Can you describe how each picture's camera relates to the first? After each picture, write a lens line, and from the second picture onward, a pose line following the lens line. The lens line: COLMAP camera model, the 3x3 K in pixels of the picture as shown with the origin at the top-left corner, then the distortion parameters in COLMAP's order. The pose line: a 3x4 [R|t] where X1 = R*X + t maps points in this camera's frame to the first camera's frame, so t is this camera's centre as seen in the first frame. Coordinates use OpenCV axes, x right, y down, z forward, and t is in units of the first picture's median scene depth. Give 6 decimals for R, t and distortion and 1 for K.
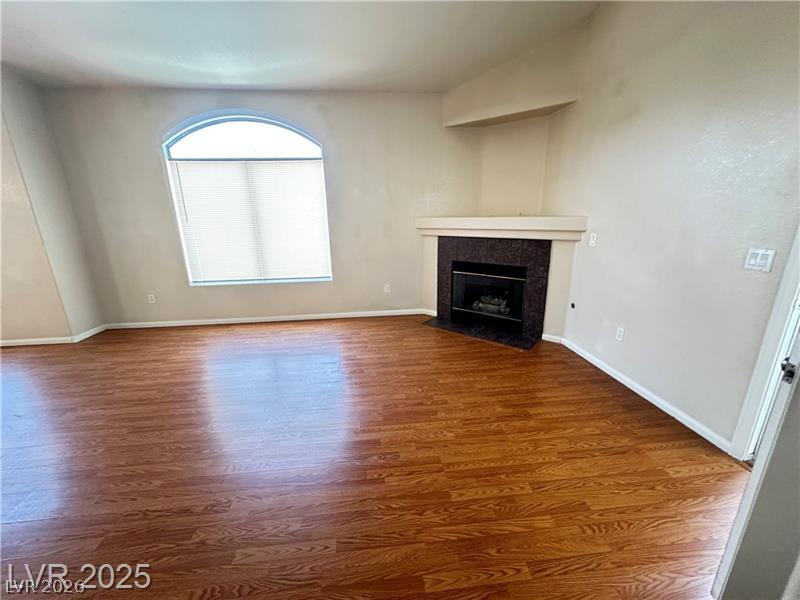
lens RADIAL K [[320.8, 0, 400.0], [0, 320.8, 300.0], [0, 0, 1]] dist [-0.002657, 0.000460]
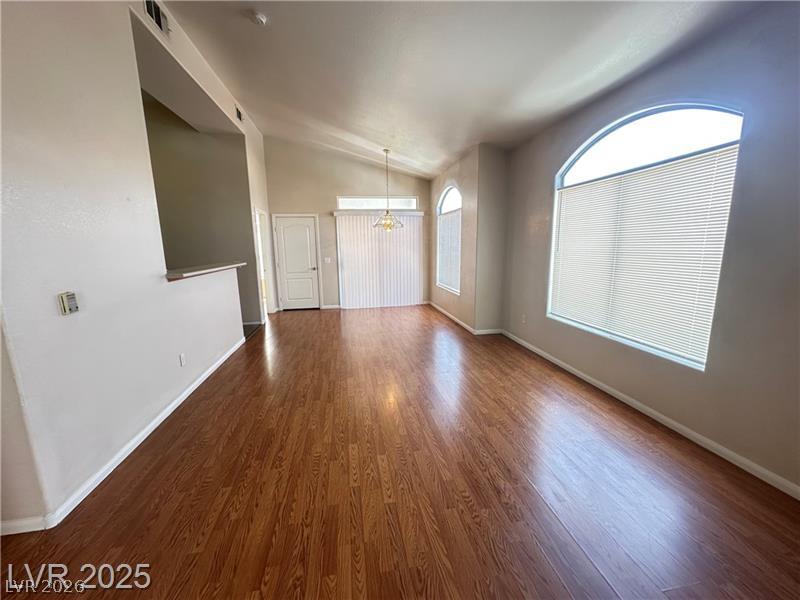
lens RADIAL K [[320.8, 0, 400.0], [0, 320.8, 300.0], [0, 0, 1]] dist [-0.002657, 0.000460]
pose [[0.063936, 0.189350, -0.979826, 0.274669], [-0.249651, 0.953651, 0.168002, -0.153100], [0.966223, 0.233873, 0.108244, 0.490404]]
